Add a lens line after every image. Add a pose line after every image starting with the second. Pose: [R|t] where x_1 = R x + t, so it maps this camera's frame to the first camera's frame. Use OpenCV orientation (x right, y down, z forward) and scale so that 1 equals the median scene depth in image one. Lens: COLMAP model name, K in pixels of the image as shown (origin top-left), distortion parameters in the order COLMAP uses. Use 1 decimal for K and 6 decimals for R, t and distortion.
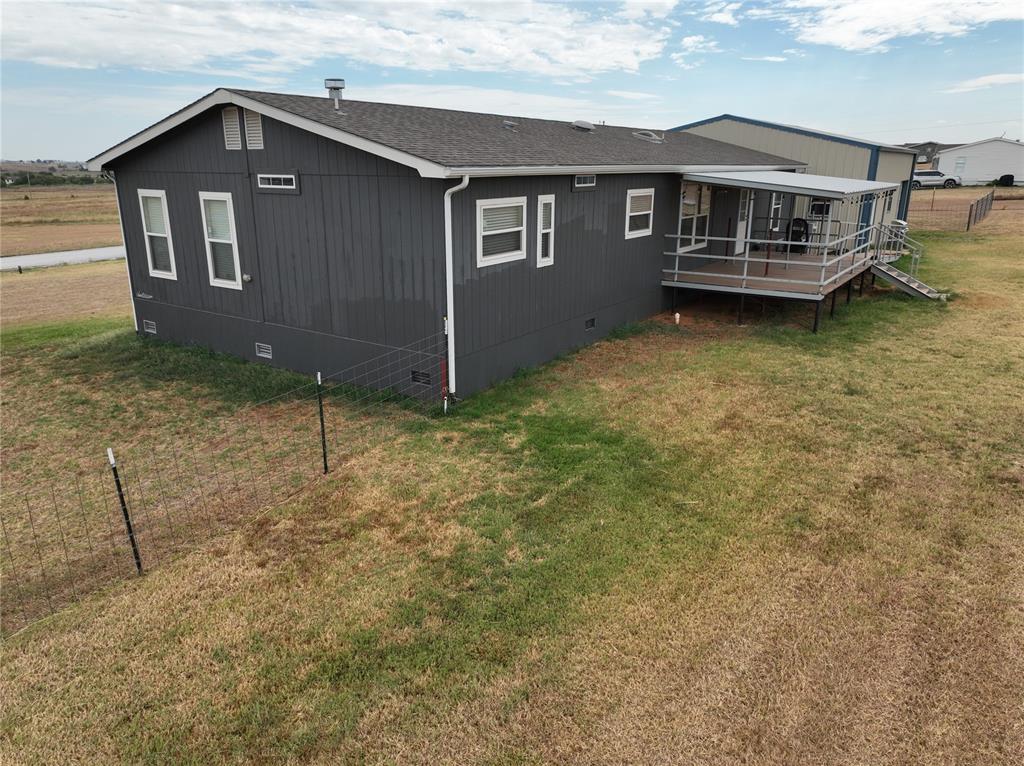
lens RADIAL K [[721.4, 0, 509.7], [0, 721.4, 387.0], [0, 0, 1]] dist [-0.000962, 0.020906]
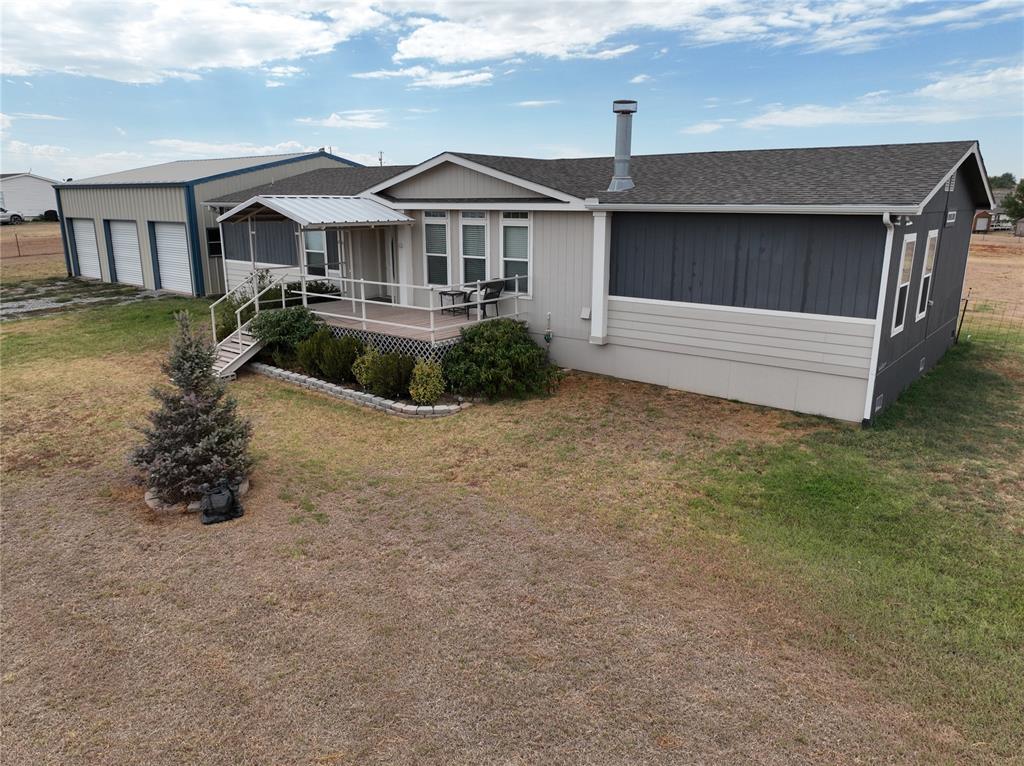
lens RADIAL K [[716.4, 0, 506.2], [0, 716.4, 394.5], [0, 0, 1]] dist [-0.001540, 0.023691]
pose [[0.083486, -0.263830, 0.960949, -1.530045], [0.294705, 0.927718, 0.229103, -0.469402], [-0.951934, 0.264070, 0.155203, 1.488319]]
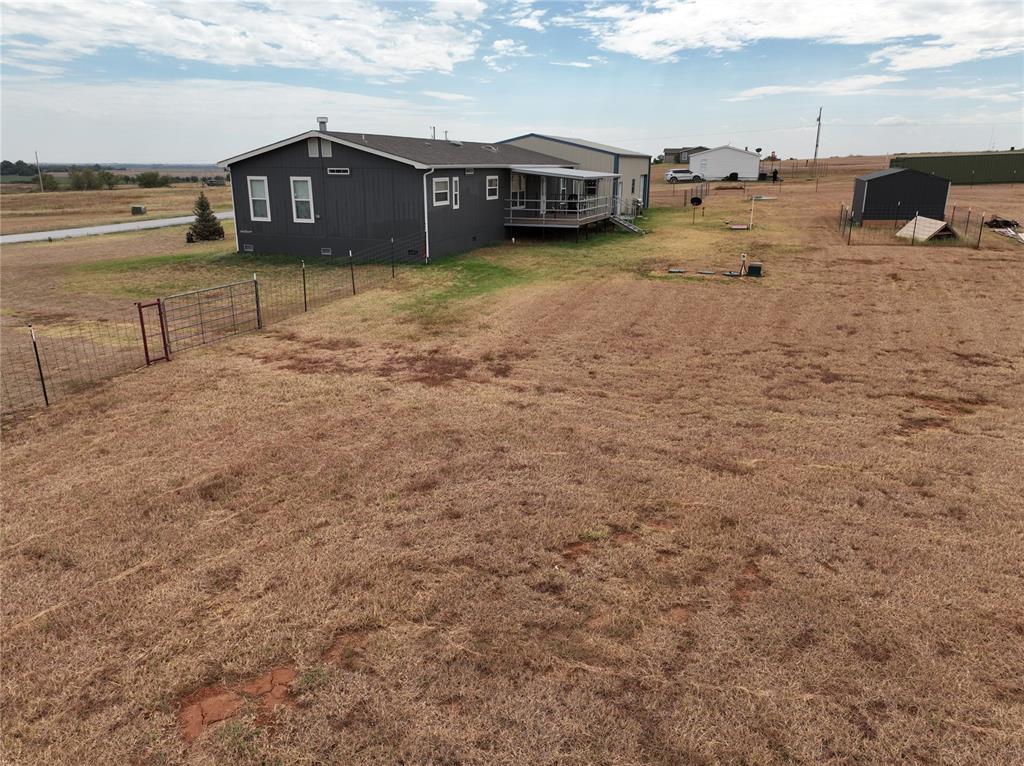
lens RADIAL K [[721.4, 0, 509.7], [0, 721.4, 387.0], [0, 0, 1]] dist [-0.000962, 0.020906]
pose [[0.972493, -0.068790, 0.222544, -0.321127], [0.068881, 0.997598, 0.007363, 0.375977], [-0.222516, 0.008169, 0.974895, -1.209751]]
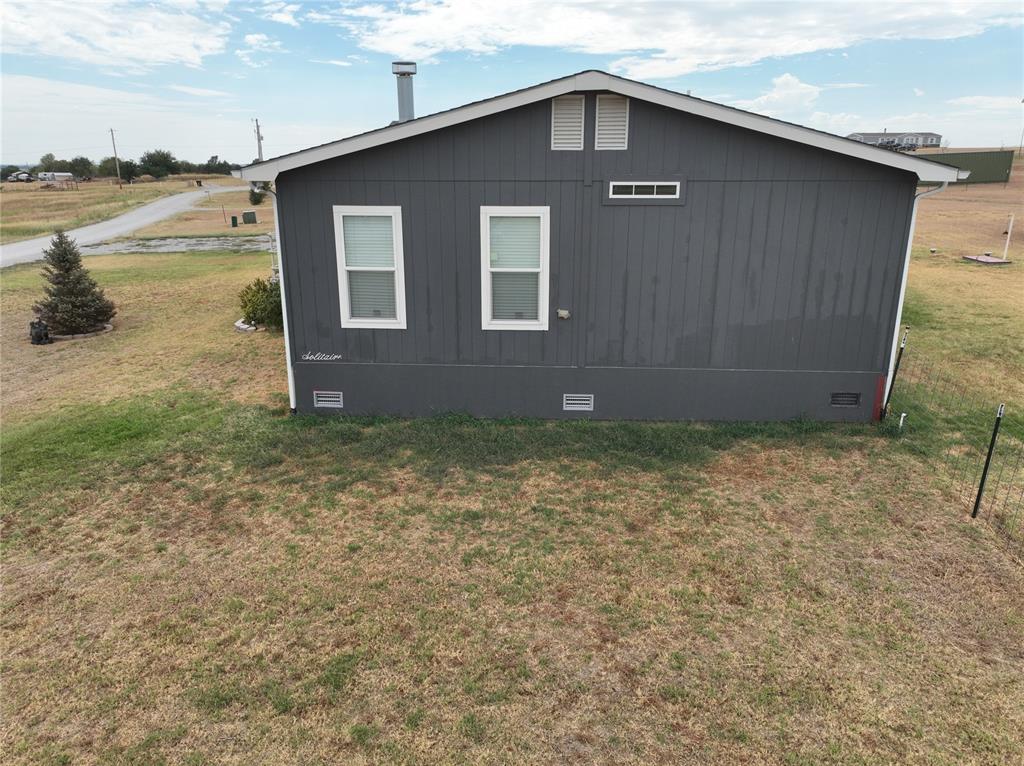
lens RADIAL K [[721.4, 0, 509.7], [0, 721.4, 387.0], [0, 0, 1]] dist [-0.000962, 0.020906]
pose [[0.860500, -0.154074, 0.485594, -0.803816], [0.154616, 0.987195, 0.039240, -0.112001], [-0.485422, 0.041315, 0.873303, 0.346164]]
